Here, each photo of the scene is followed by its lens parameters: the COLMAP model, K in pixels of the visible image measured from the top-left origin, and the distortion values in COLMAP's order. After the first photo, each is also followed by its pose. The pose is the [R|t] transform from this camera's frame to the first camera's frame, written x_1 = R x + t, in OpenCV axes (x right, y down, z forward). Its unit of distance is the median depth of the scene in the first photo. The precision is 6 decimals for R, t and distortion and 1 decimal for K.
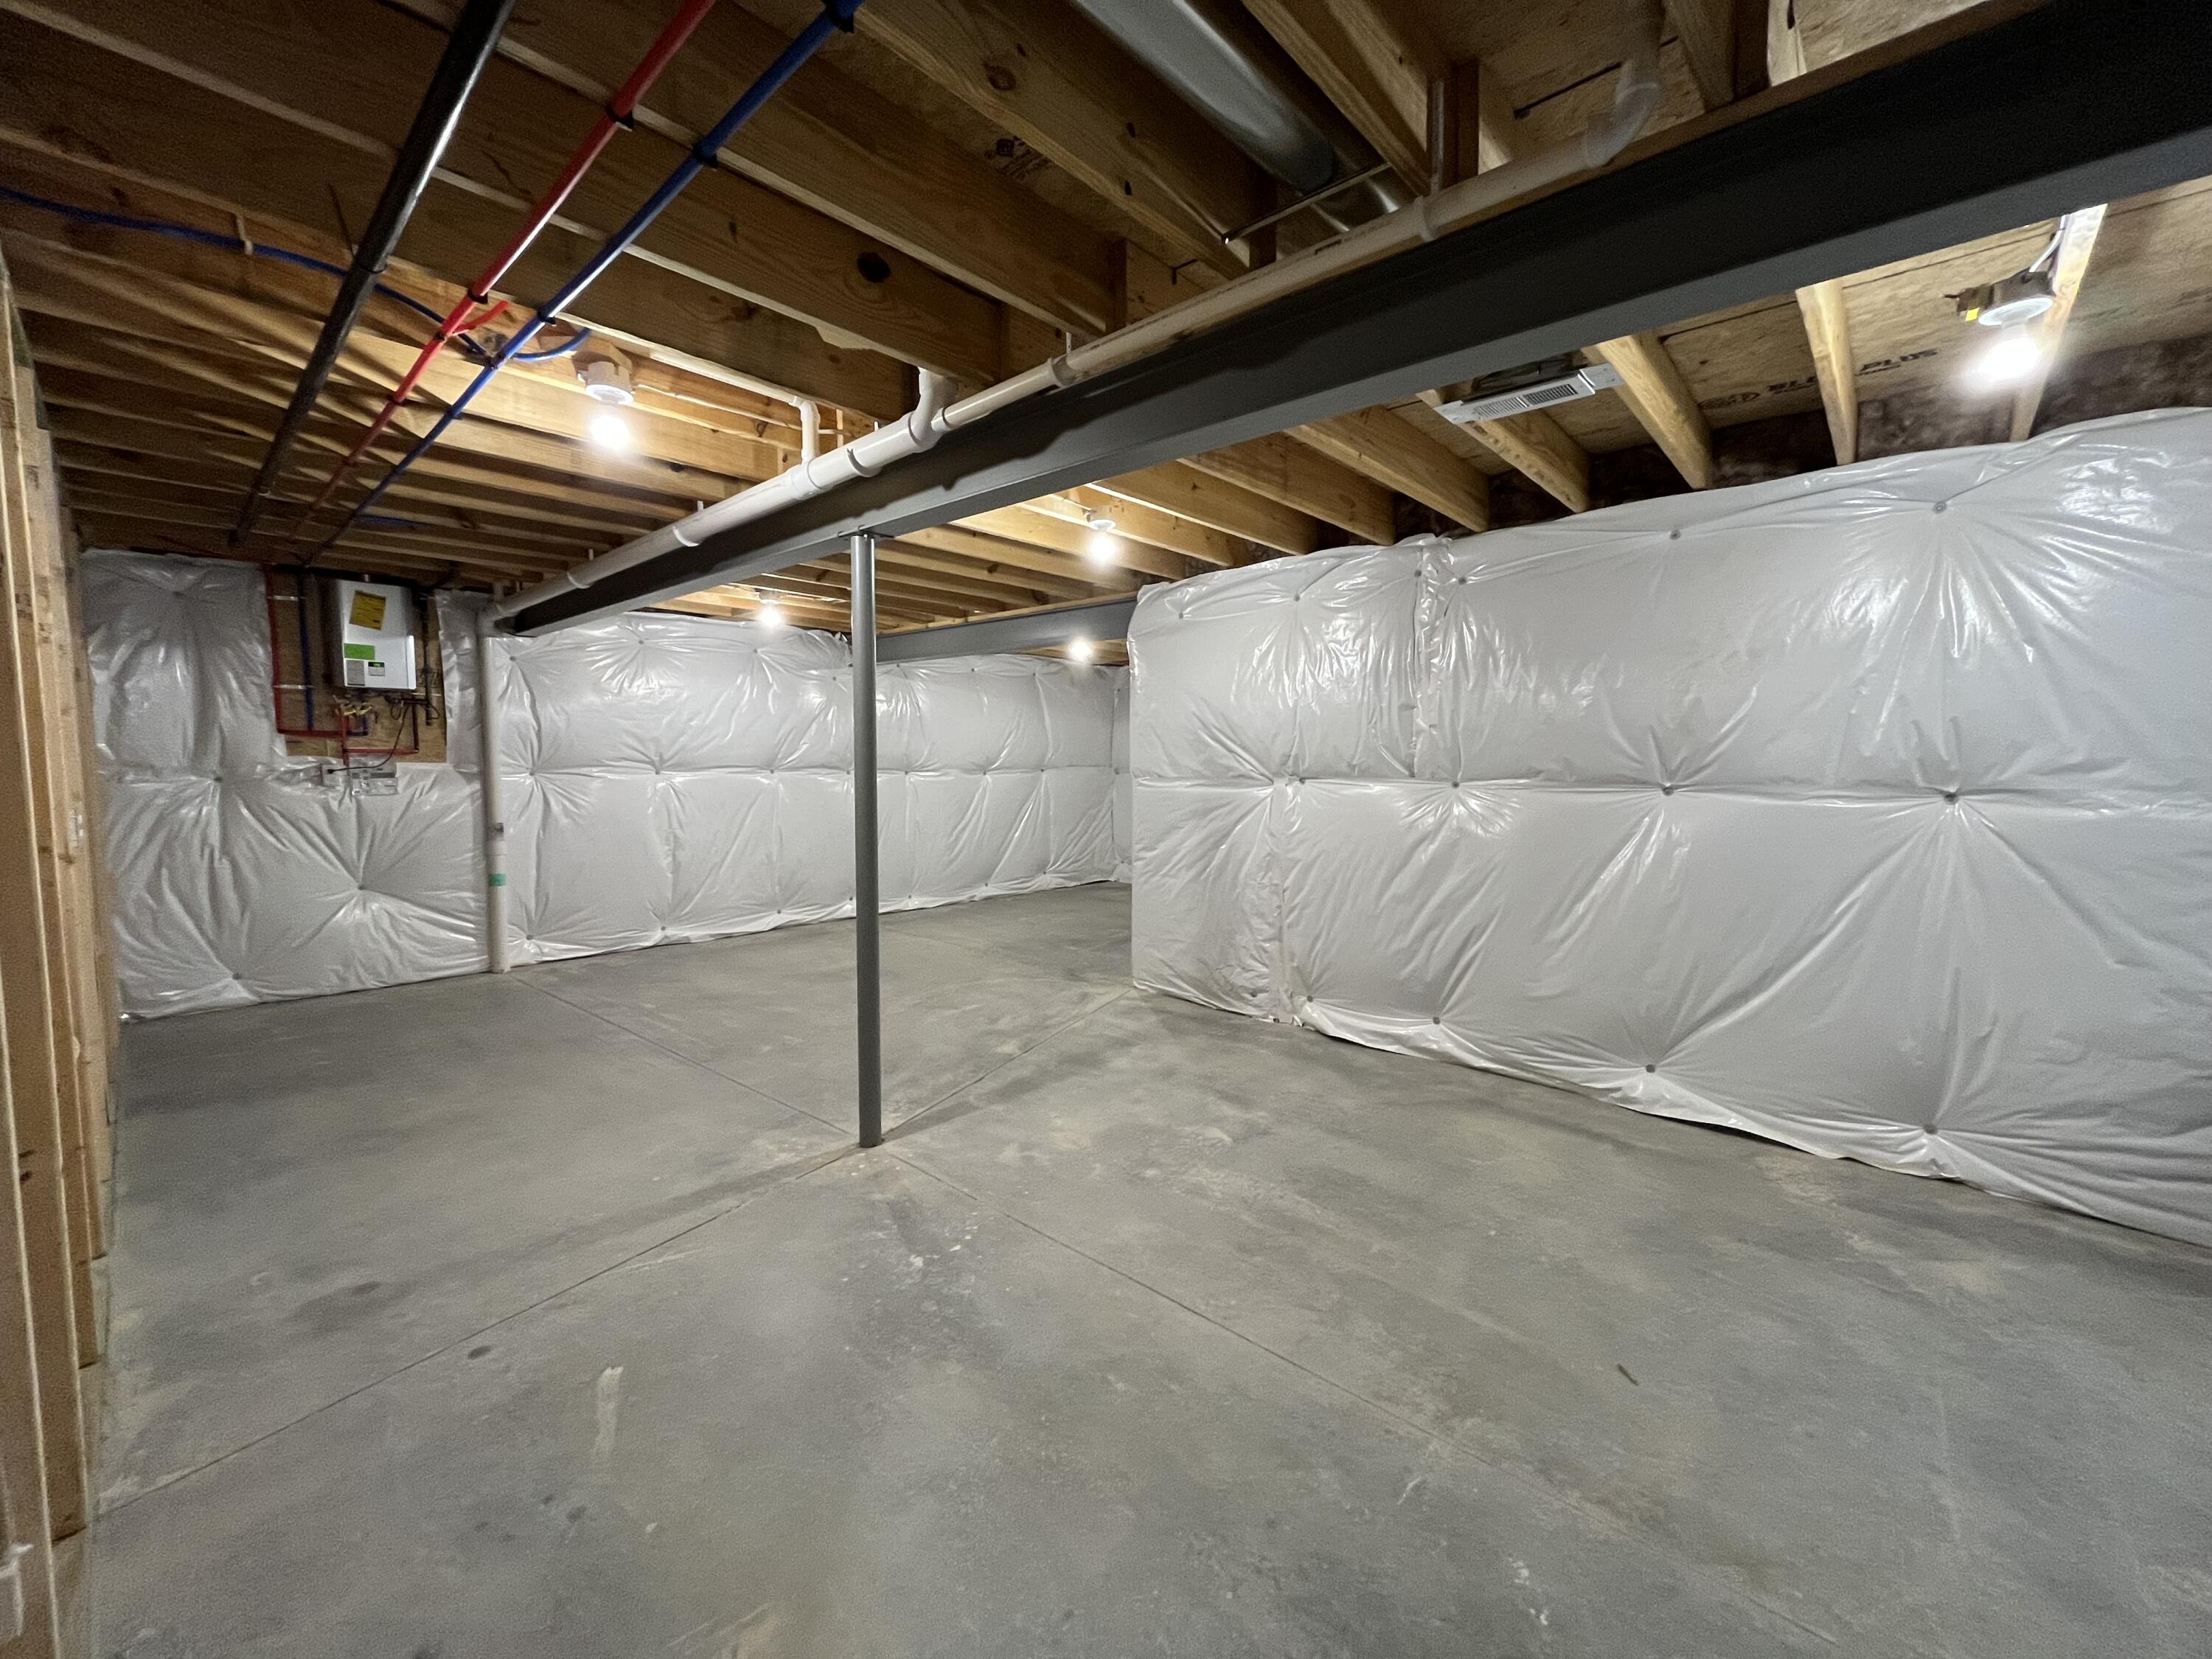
lens RADIAL K [[882.7, 0, 1096.7], [0, 882.7, 822.8], [0, 0, 1]] dist [-0.008035, 0.001132]
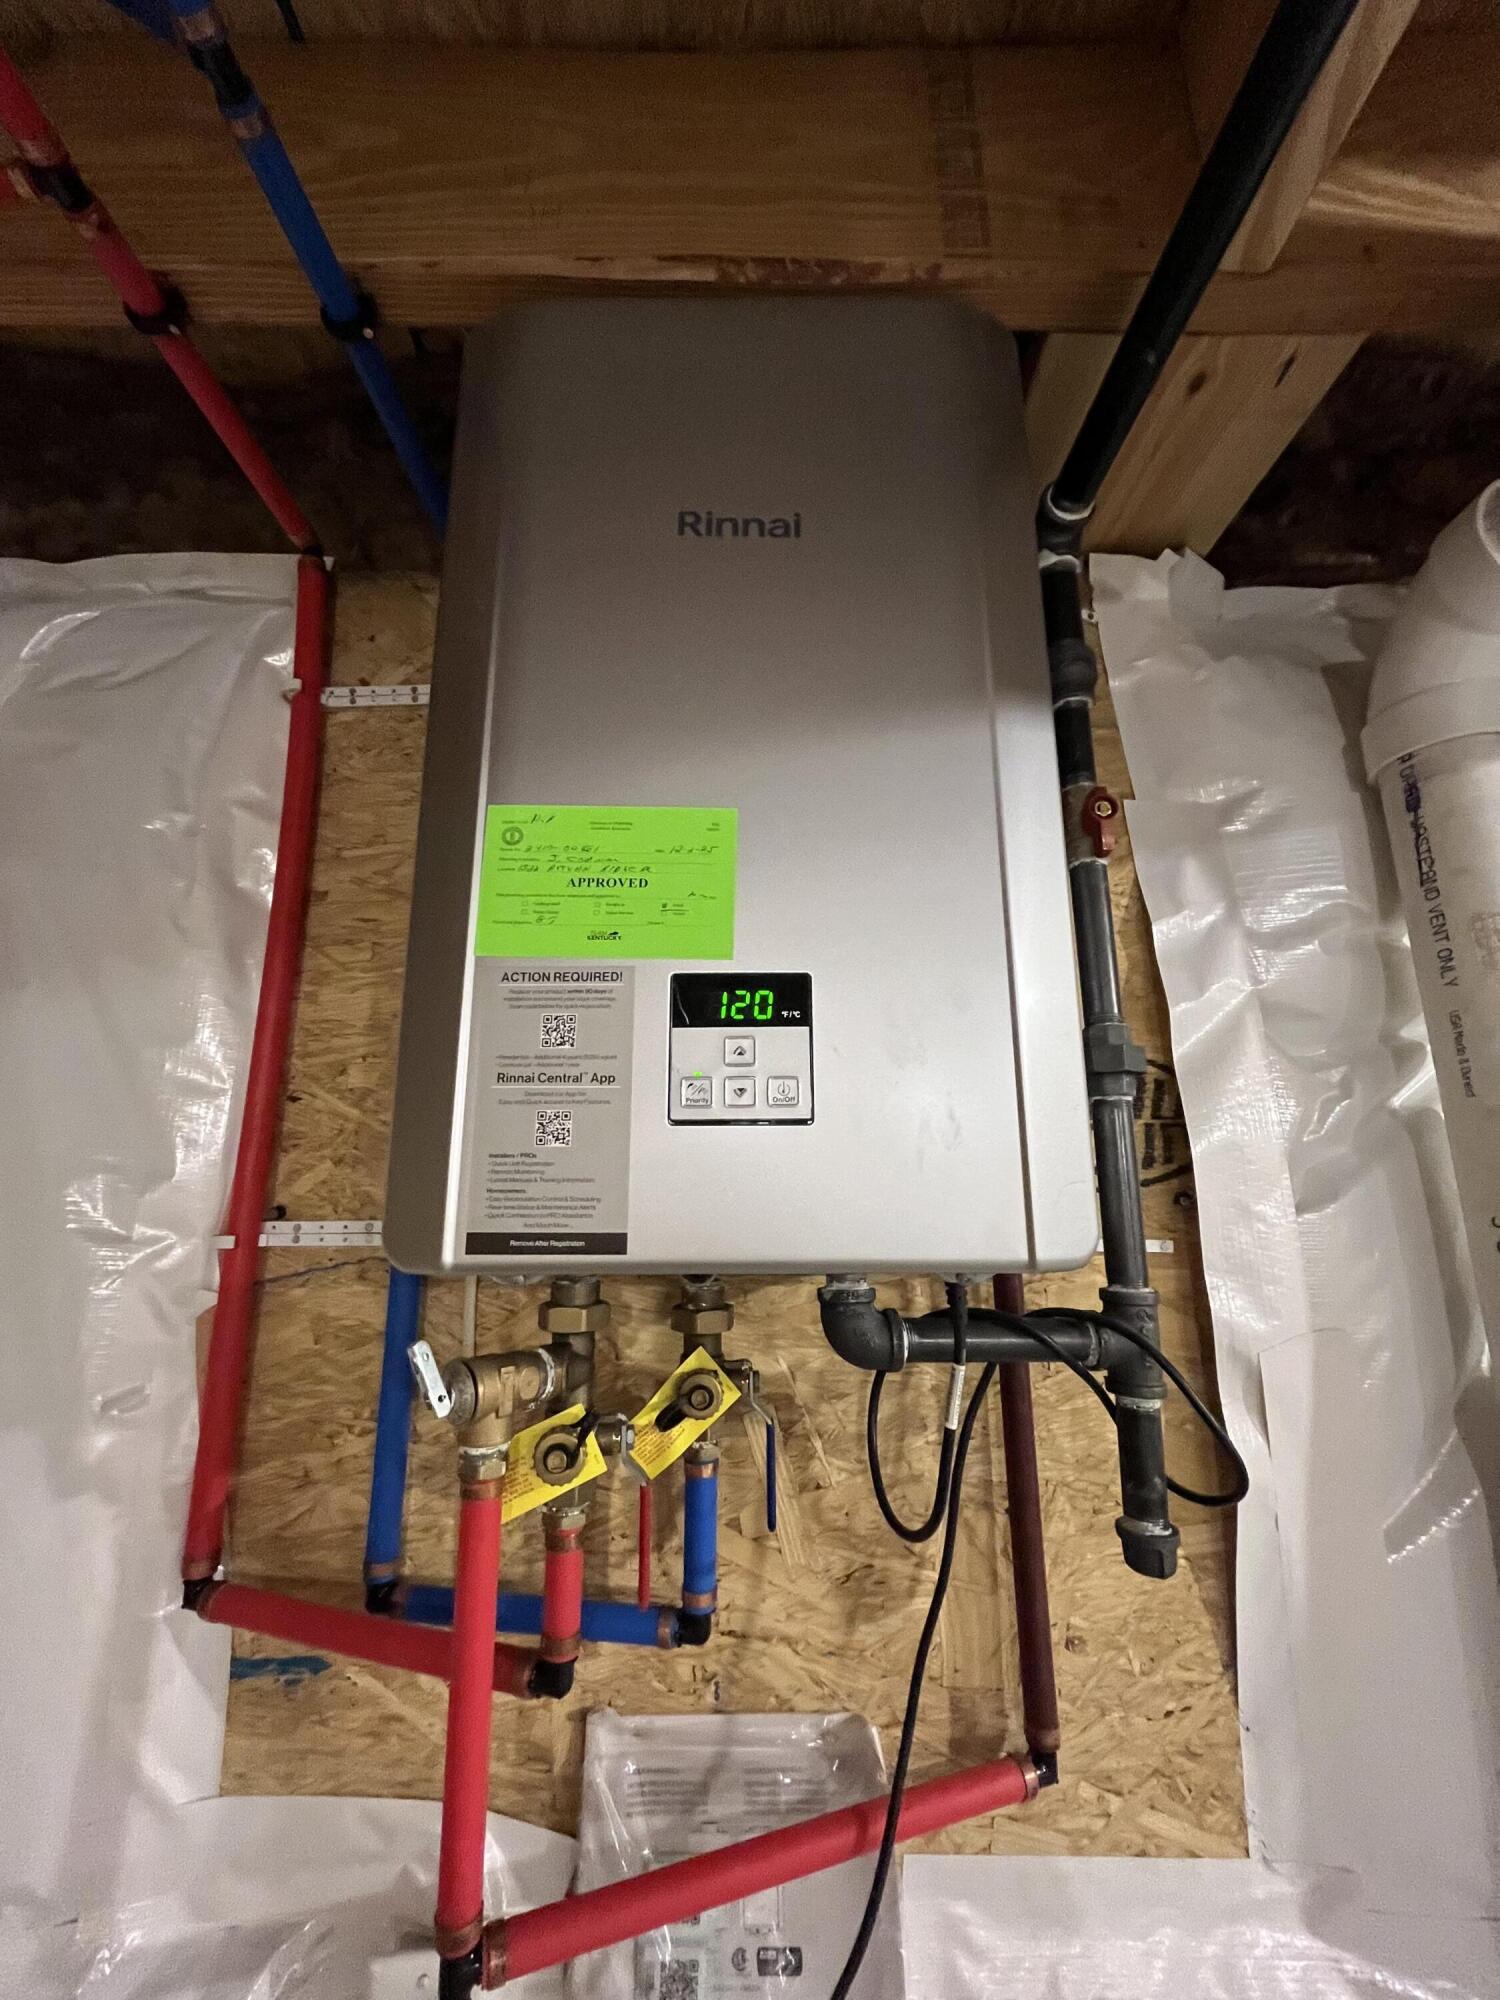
lens RADIAL K [[798.1, 0, 747.9], [0, 798.1, 1002.3], [0, 0, 1]] dist [-0.008035, 0.001132]
pose [[0.680589, -0.158971, -0.715211, -0.728526], [-0.054145, 0.962595, -0.265481, -0.151420], [0.730662, 0.219408, 0.646524, 0.905482]]
